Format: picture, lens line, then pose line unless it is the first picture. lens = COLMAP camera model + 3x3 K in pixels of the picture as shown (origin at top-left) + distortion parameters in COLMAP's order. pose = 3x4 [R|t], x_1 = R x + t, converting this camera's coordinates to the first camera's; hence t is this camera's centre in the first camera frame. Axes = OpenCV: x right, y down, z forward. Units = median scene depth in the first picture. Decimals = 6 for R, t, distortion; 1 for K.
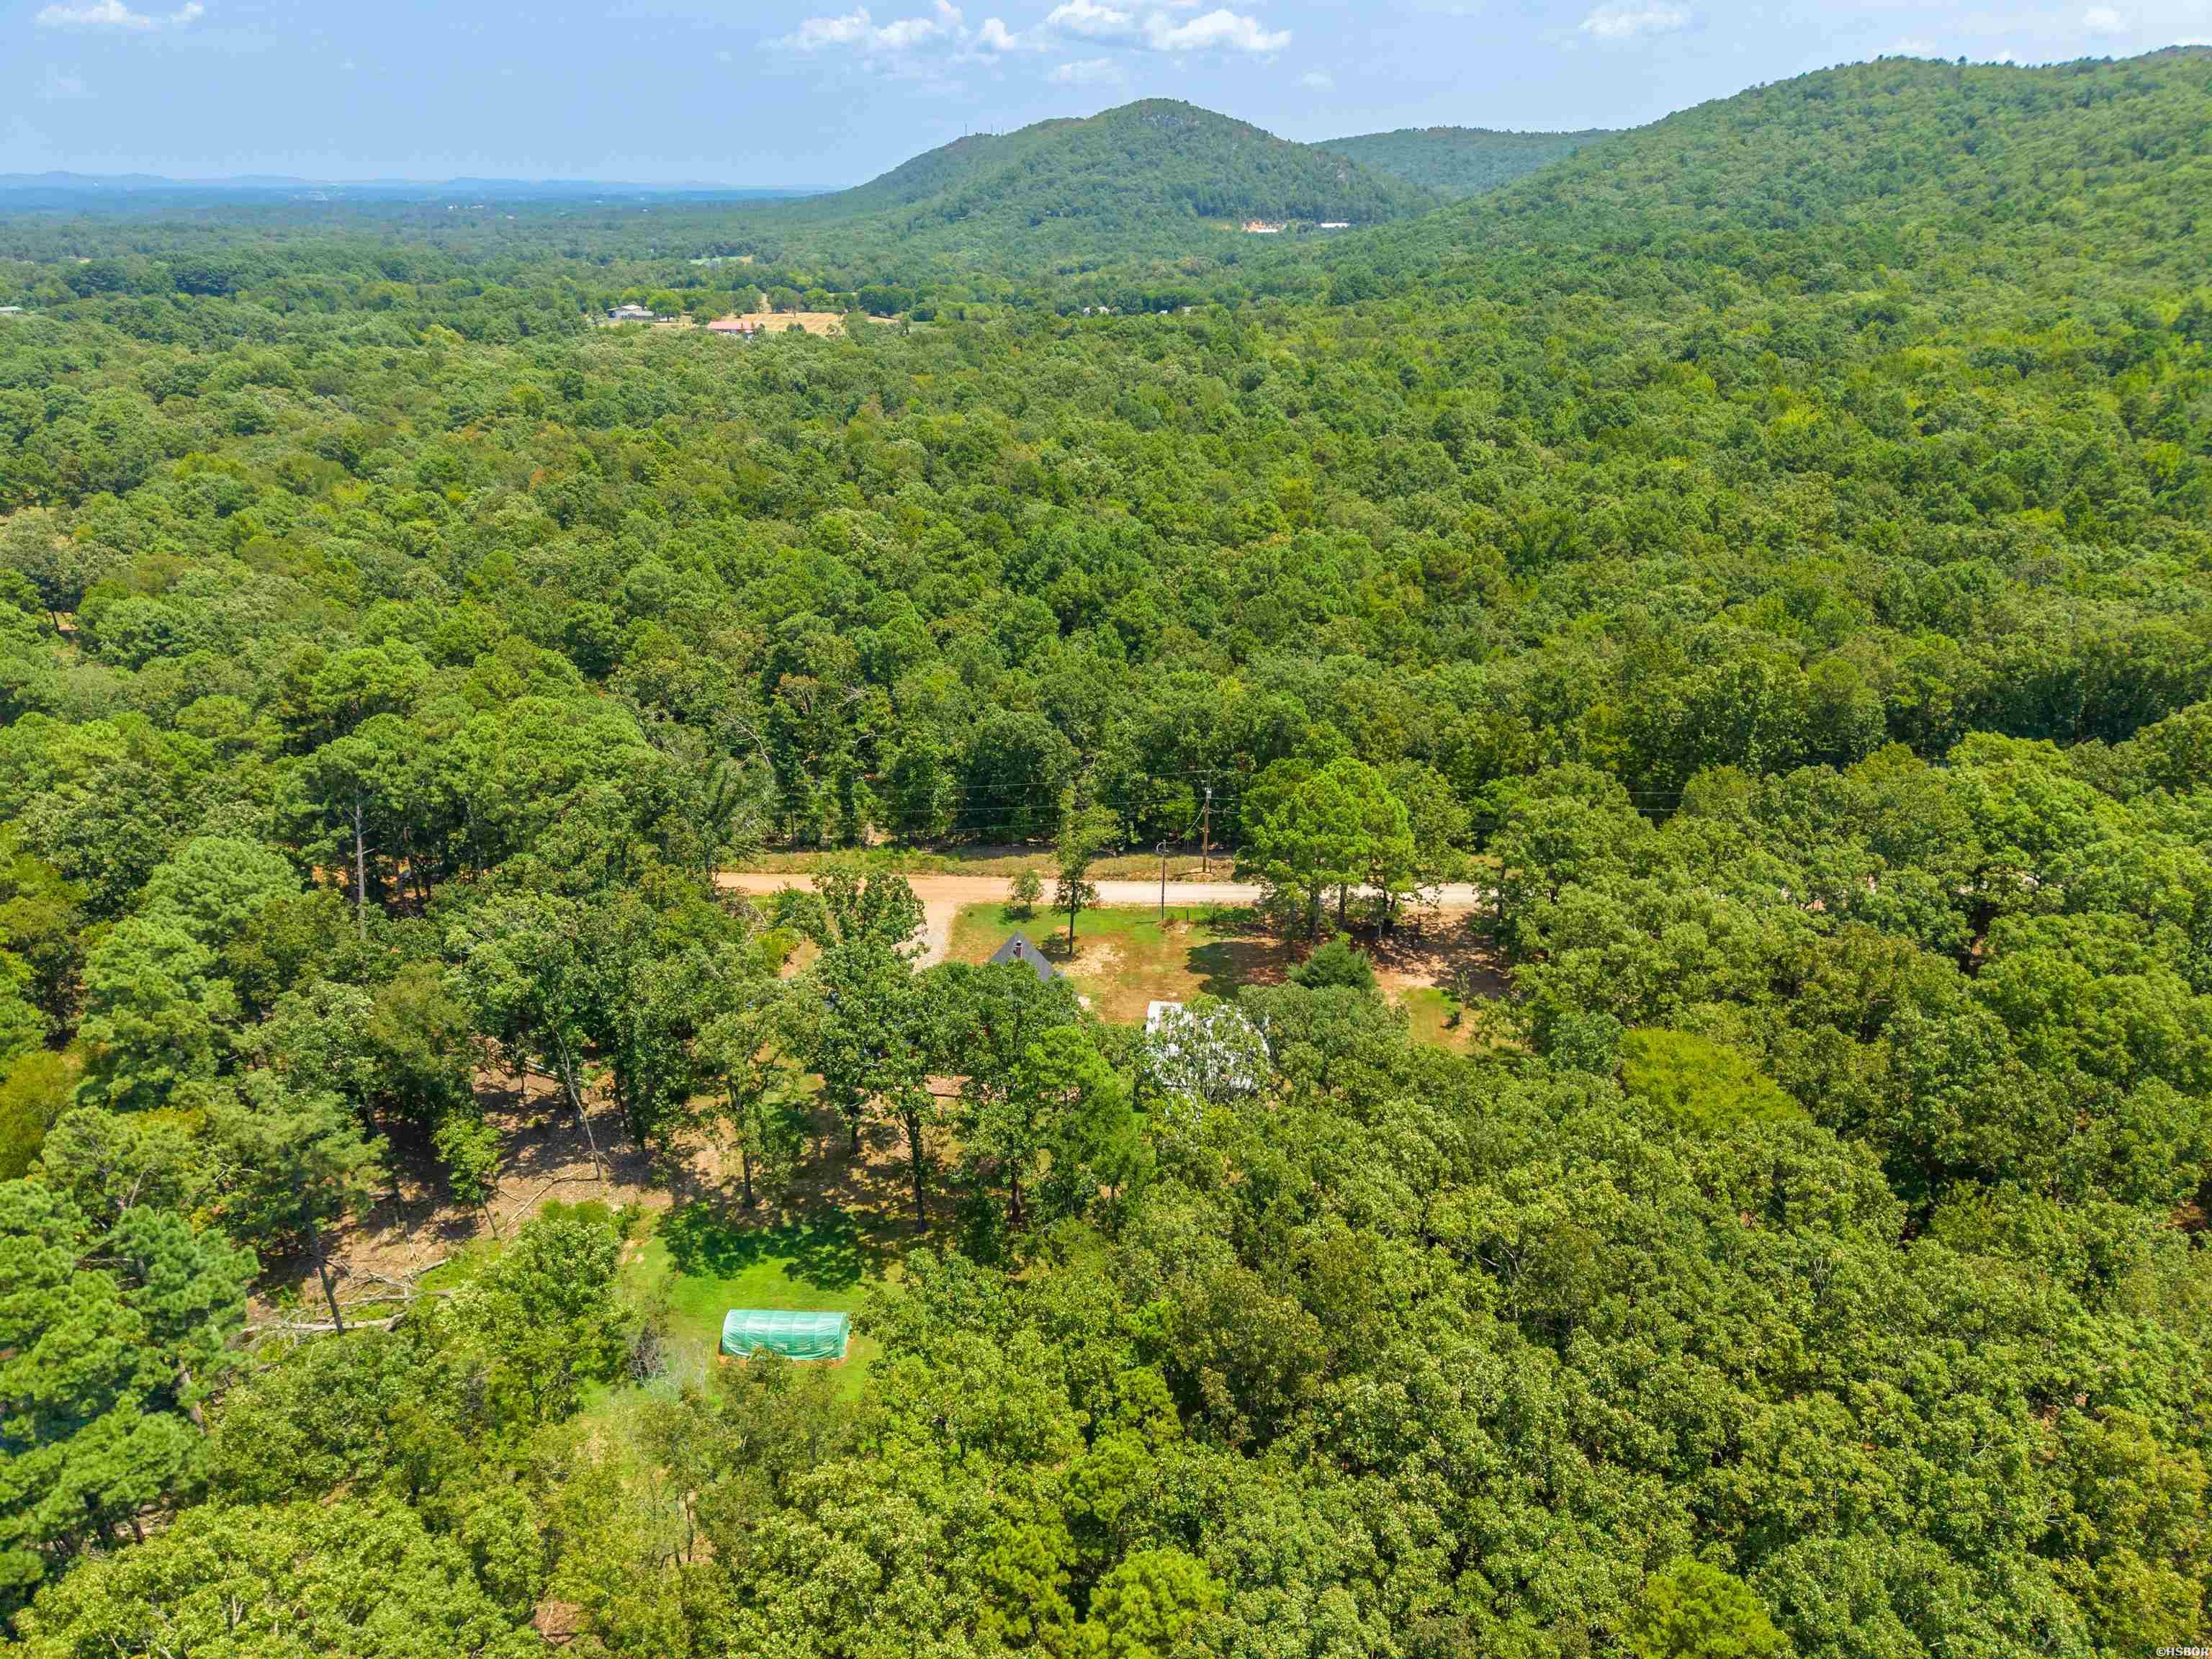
lens RADIAL K [[1438.8, 0, 1095.4], [0, 1438.8, 882.8], [0, 0, 1]] dist [0.010831, -0.012248]
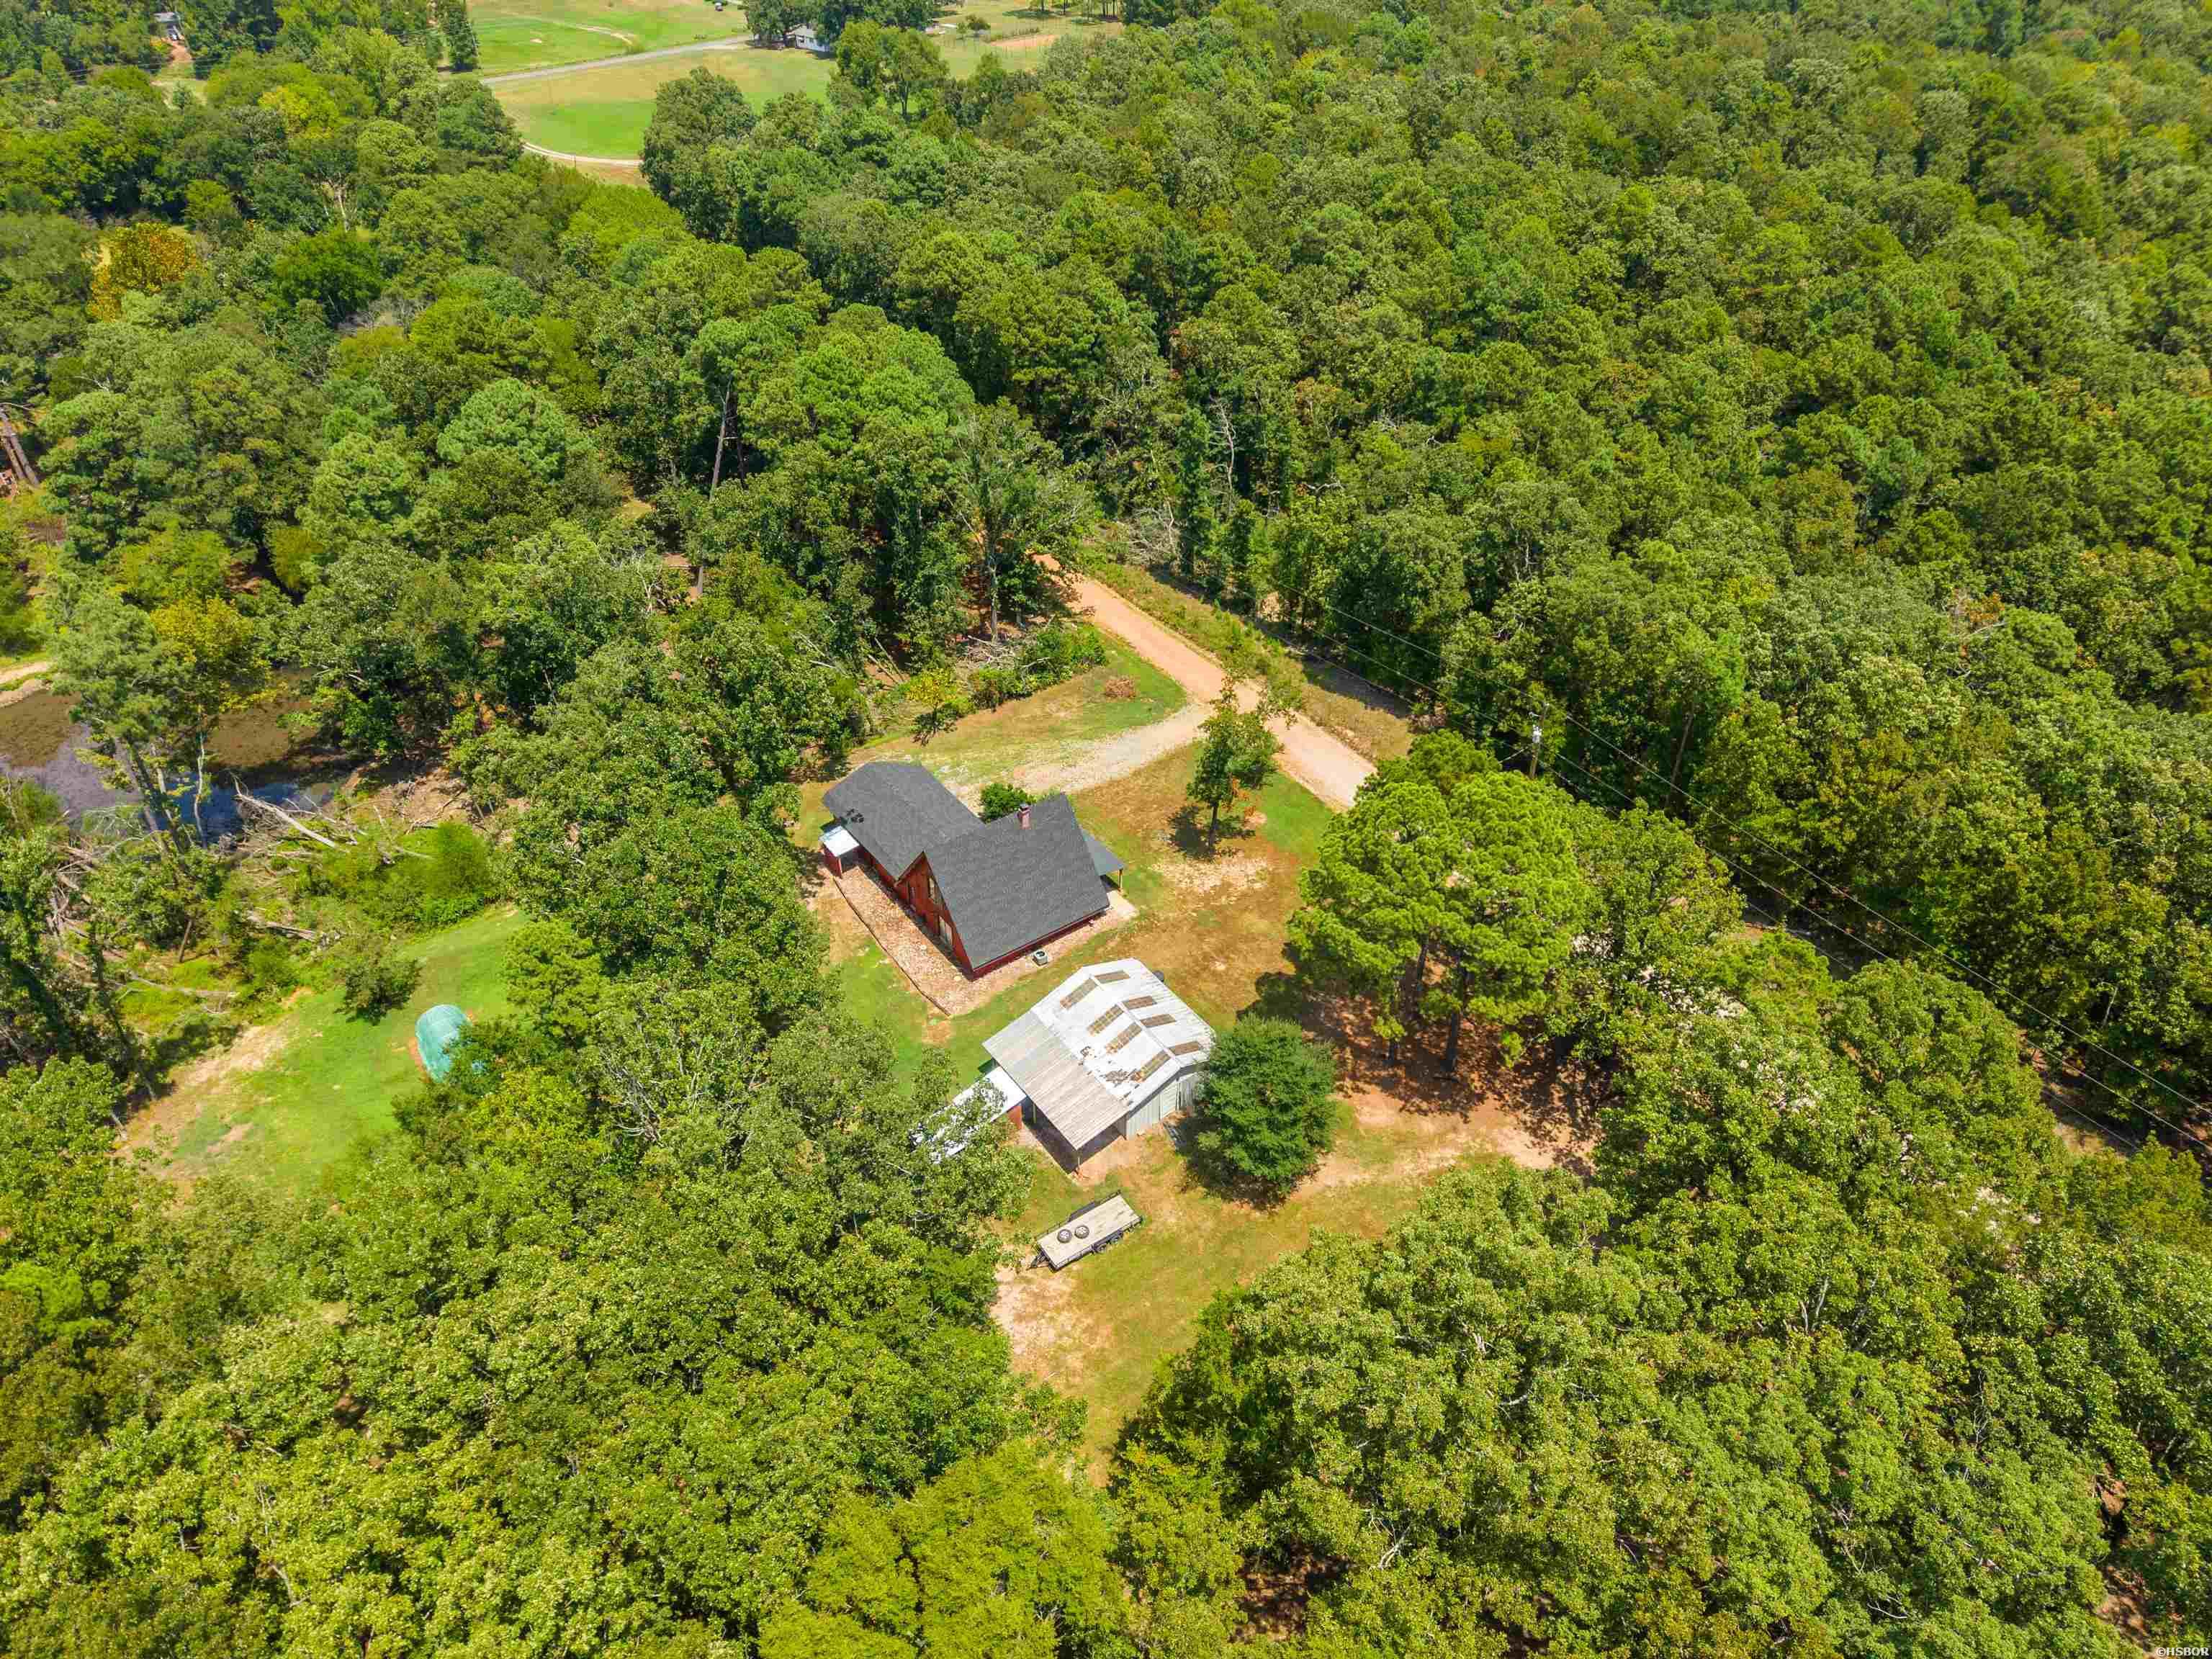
lens RADIAL K [[1438.8, 0, 1095.4], [0, 1438.8, 882.8], [0, 0, 1]] dist [0.010831, -0.012248]
pose [[0.647582, 0.480066, -0.591755, 0.336711], [-0.322419, 0.876270, 0.358045, -0.157751], [0.690423, -0.041070, 0.722239, 0.349844]]
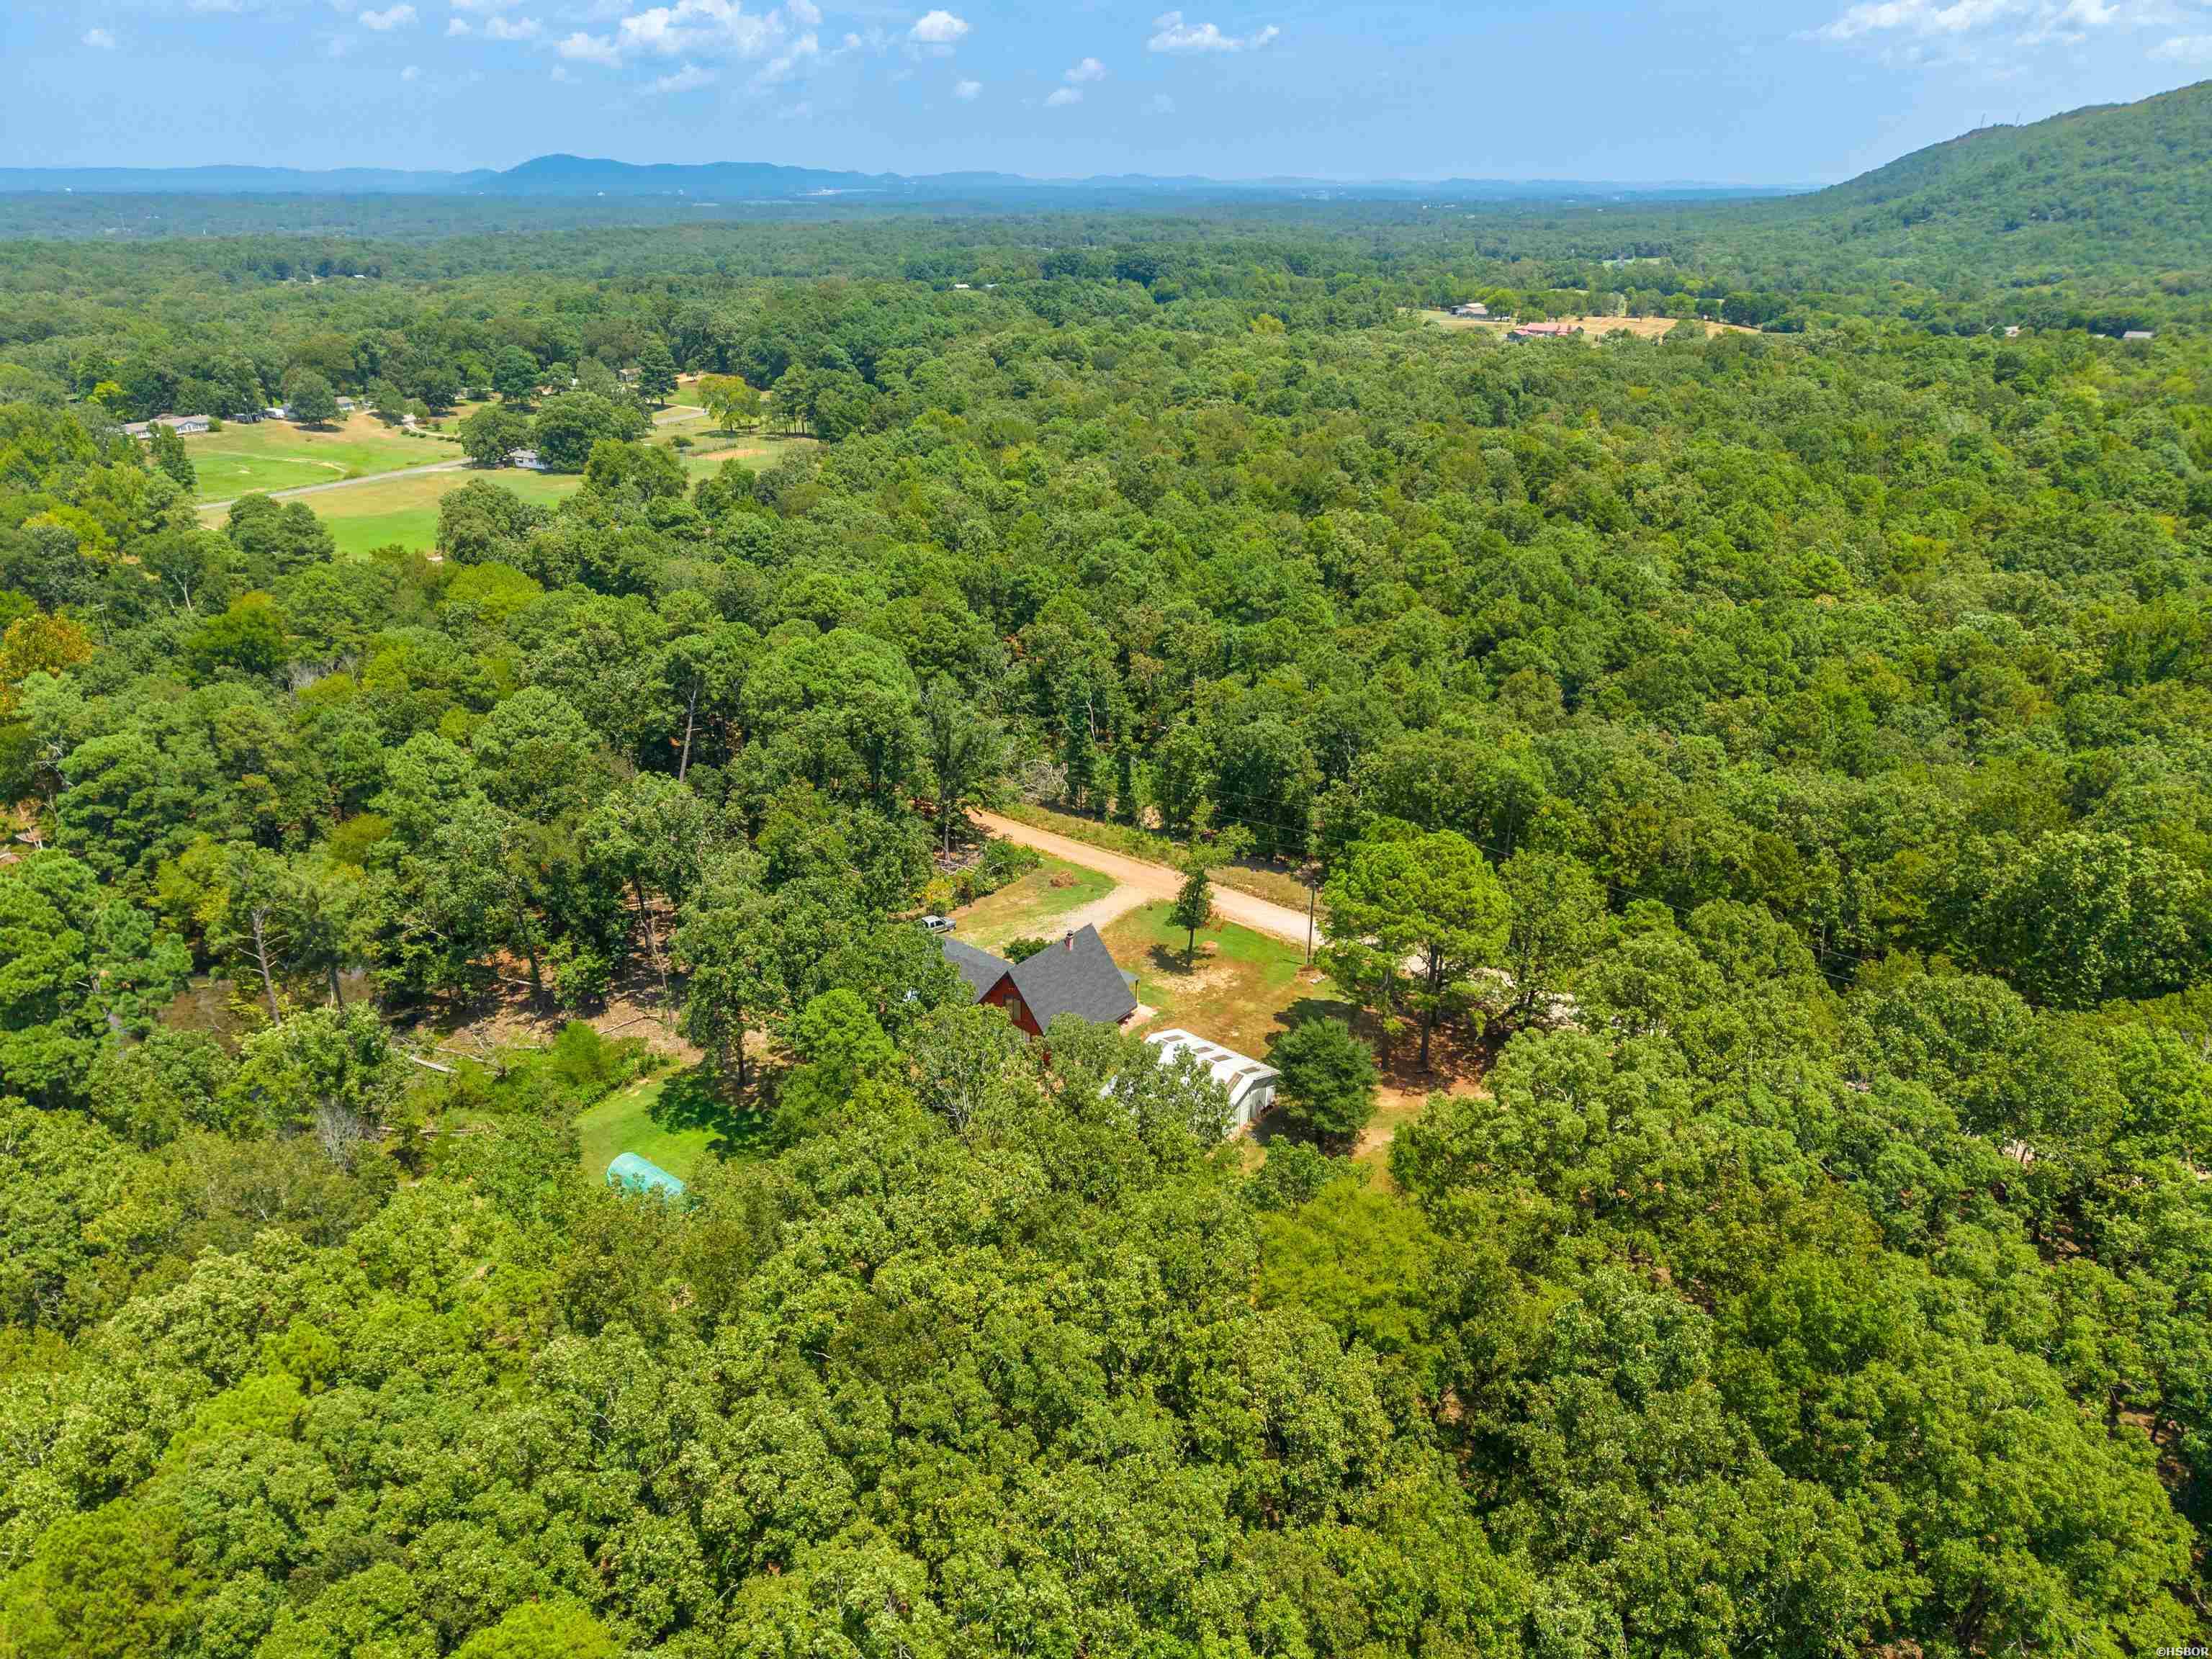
lens RADIAL K [[1438.8, 0, 1095.4], [0, 1438.8, 882.8], [0, 0, 1]] dist [0.010831, -0.012248]
pose [[0.826645, 0.241670, -0.508186, 0.350424], [-0.241727, 0.968019, 0.067139, -0.048834], [0.508160, 0.067342, 0.858626, 0.104482]]
